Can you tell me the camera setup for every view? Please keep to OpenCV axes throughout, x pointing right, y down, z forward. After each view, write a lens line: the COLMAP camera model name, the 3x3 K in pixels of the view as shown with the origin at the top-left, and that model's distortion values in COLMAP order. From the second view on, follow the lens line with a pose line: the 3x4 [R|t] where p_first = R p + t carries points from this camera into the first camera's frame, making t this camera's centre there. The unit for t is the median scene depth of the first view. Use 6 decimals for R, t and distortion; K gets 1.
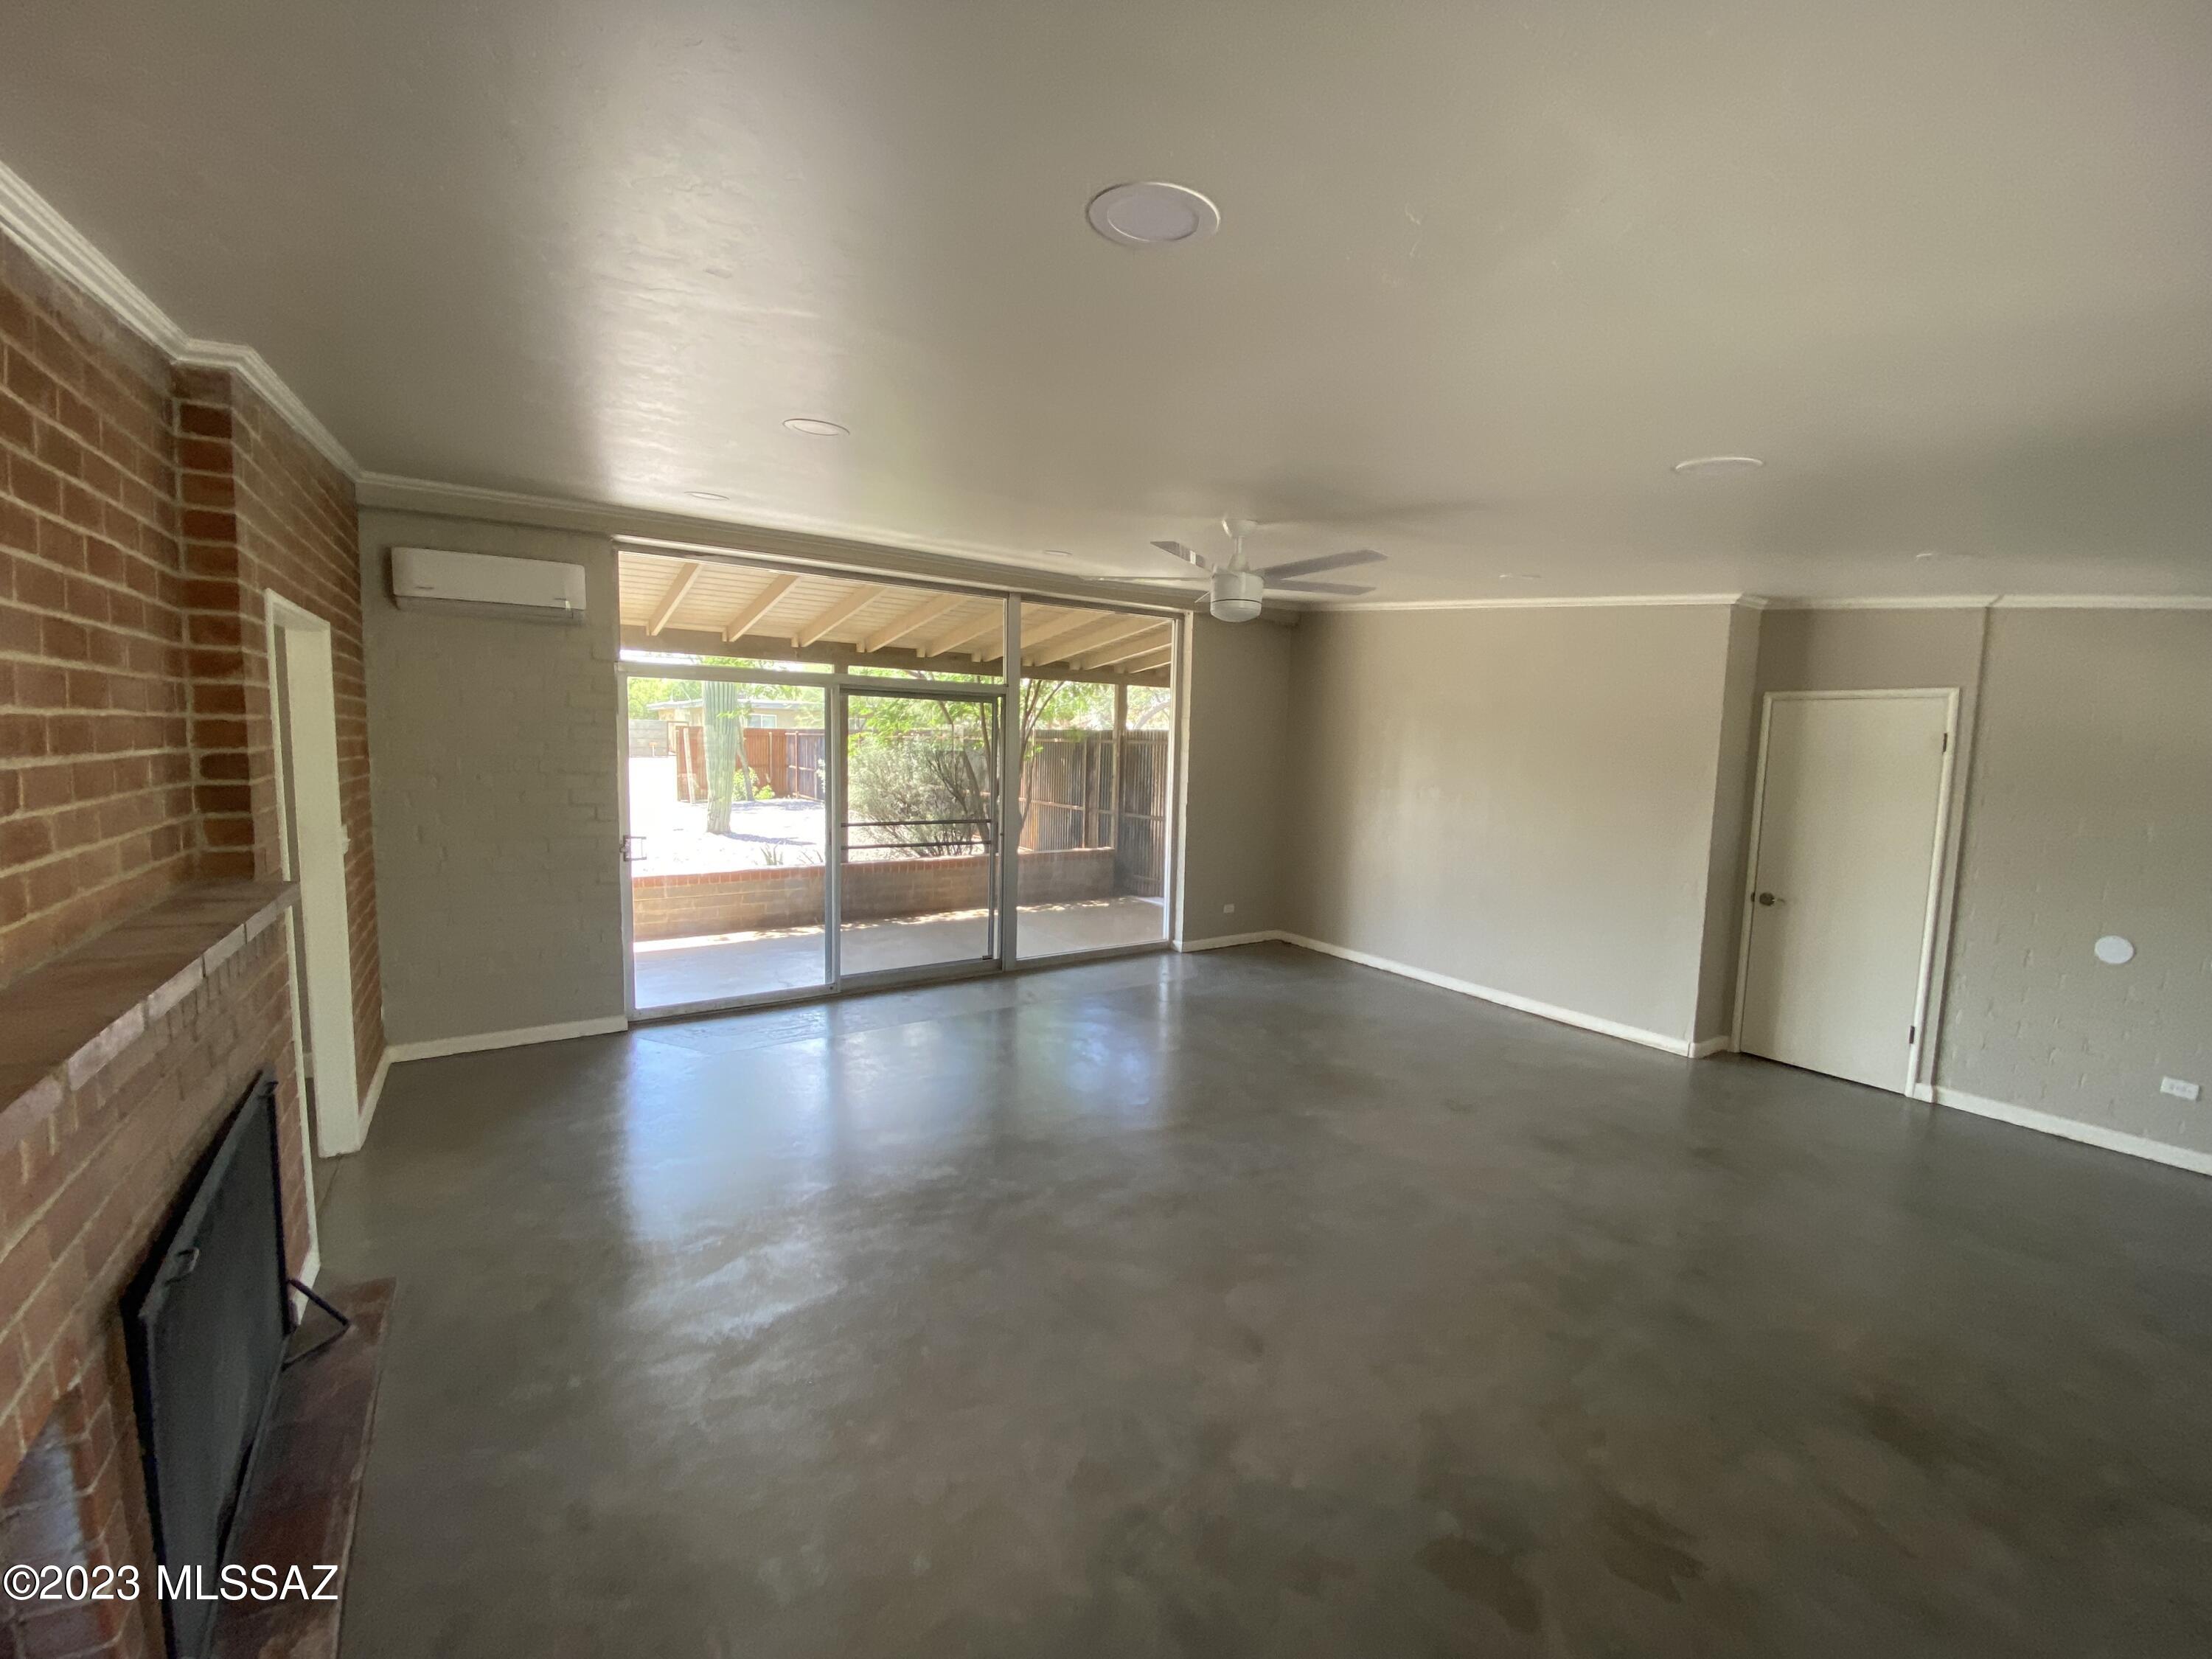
lens RADIAL K [[897.4, 0, 1110.8], [0, 897.4, 831.4], [0, 0, 1]] dist [0.008108, -0.000344]
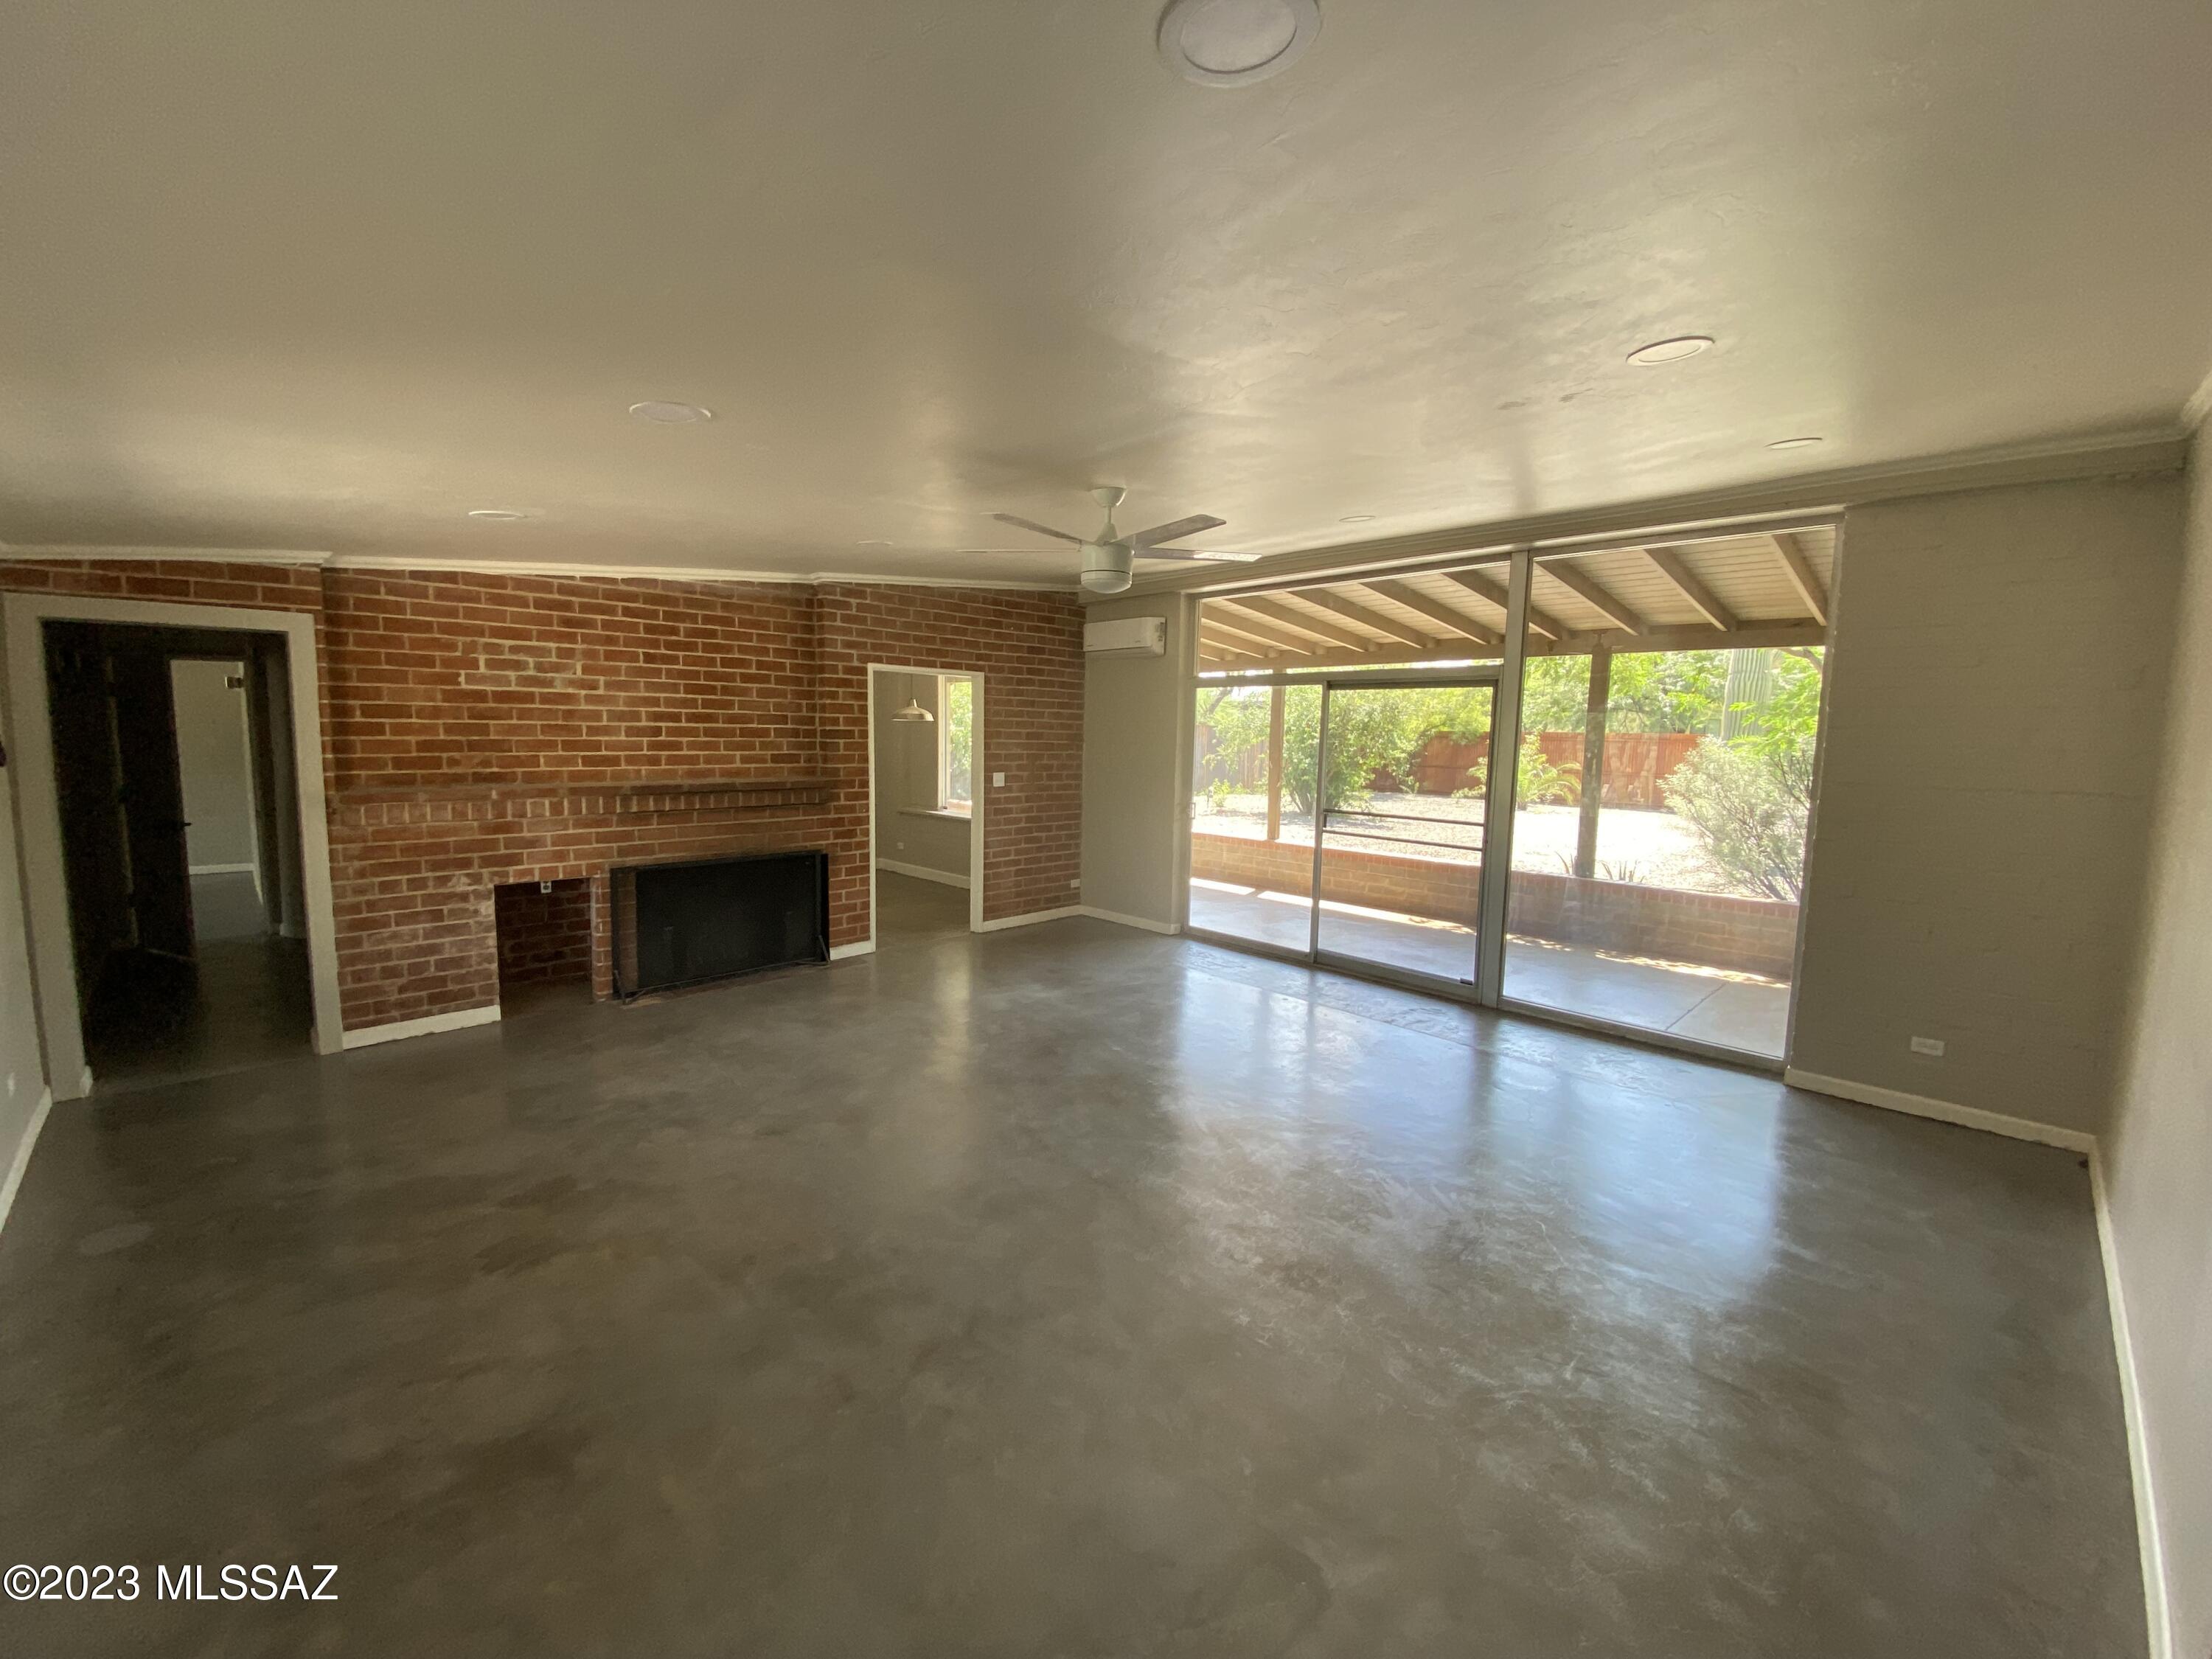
lens RADIAL K [[897.4, 0, 1103.3], [0, 897.4, 819.5], [0, 0, 1]] dist [0.008108, -0.000344]
pose [[0.201398, 0.078306, -0.976374, 0.843121], [-0.118507, 0.991425, 0.055068, -0.027966], [0.972314, 0.104616, 0.208951, 0.611331]]
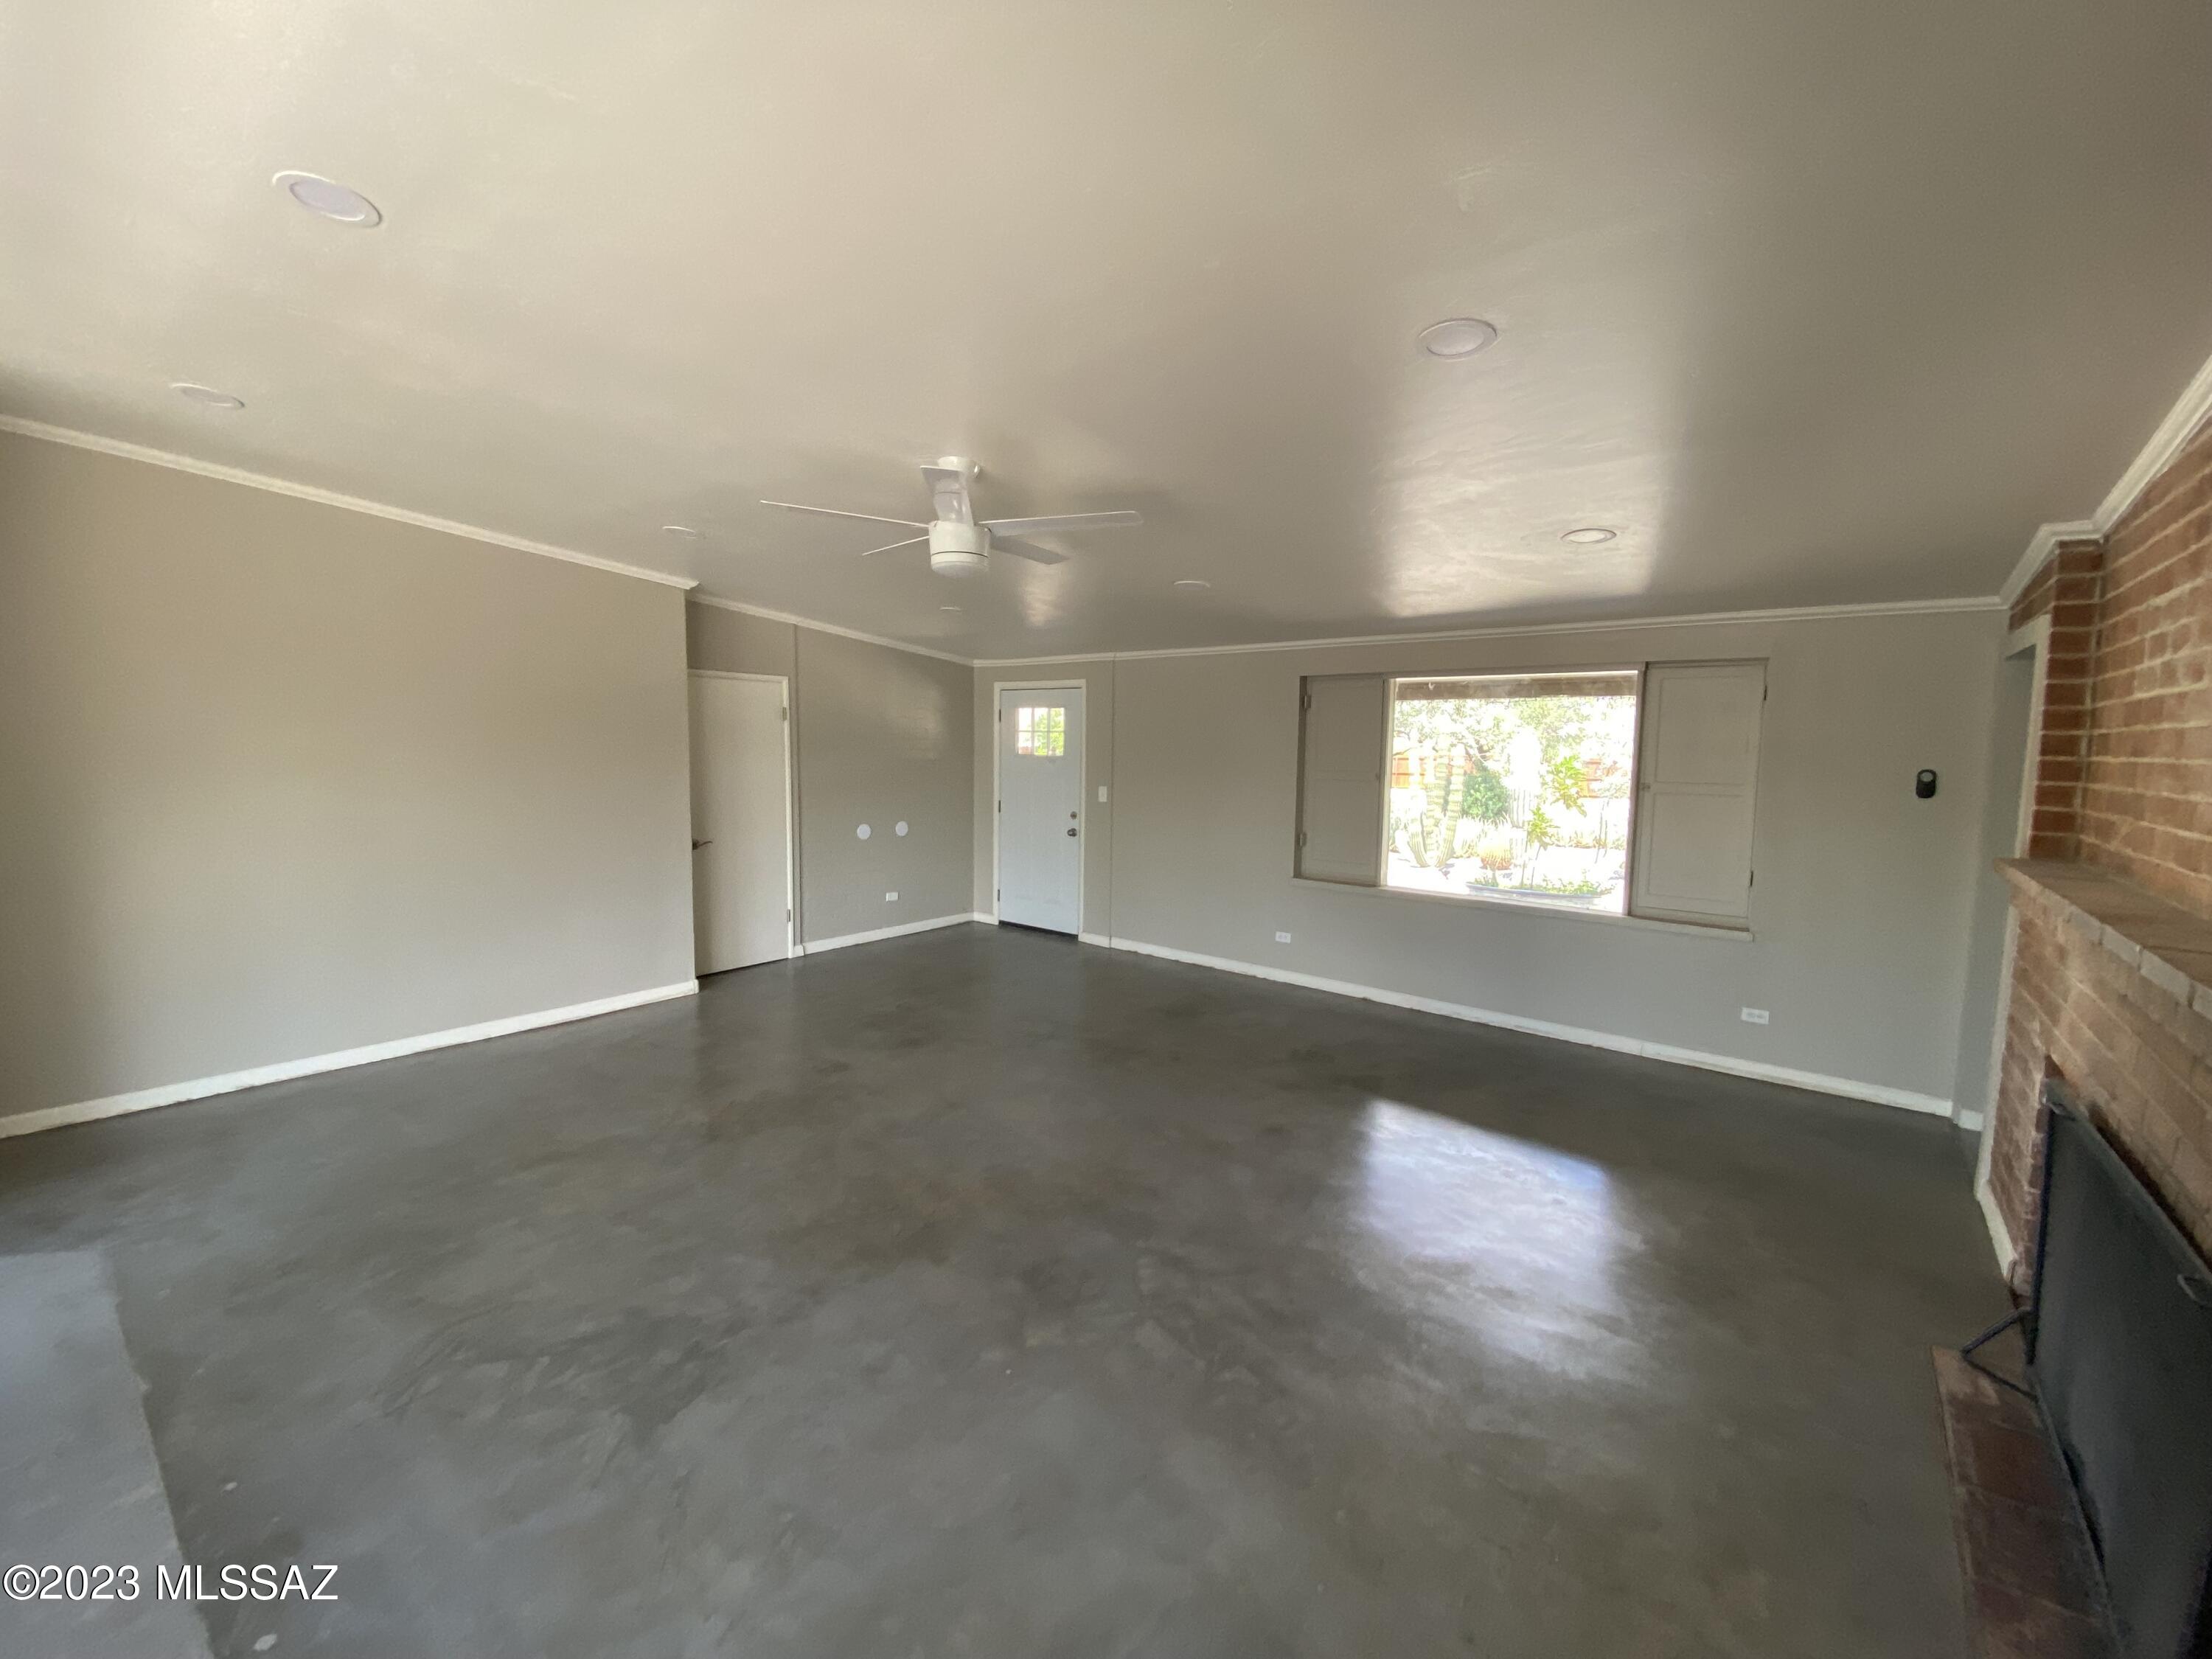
lens RADIAL K [[897.4, 0, 1114.4], [0, 897.4, 829.9], [0, 0, 1]] dist [0.008108, -0.000344]
pose [[-0.326487, -0.123643, 0.937080, -0.575217], [0.069181, 0.985622, 0.154151, -0.090147], [-0.942667, 0.115157, -0.313239, 0.873606]]
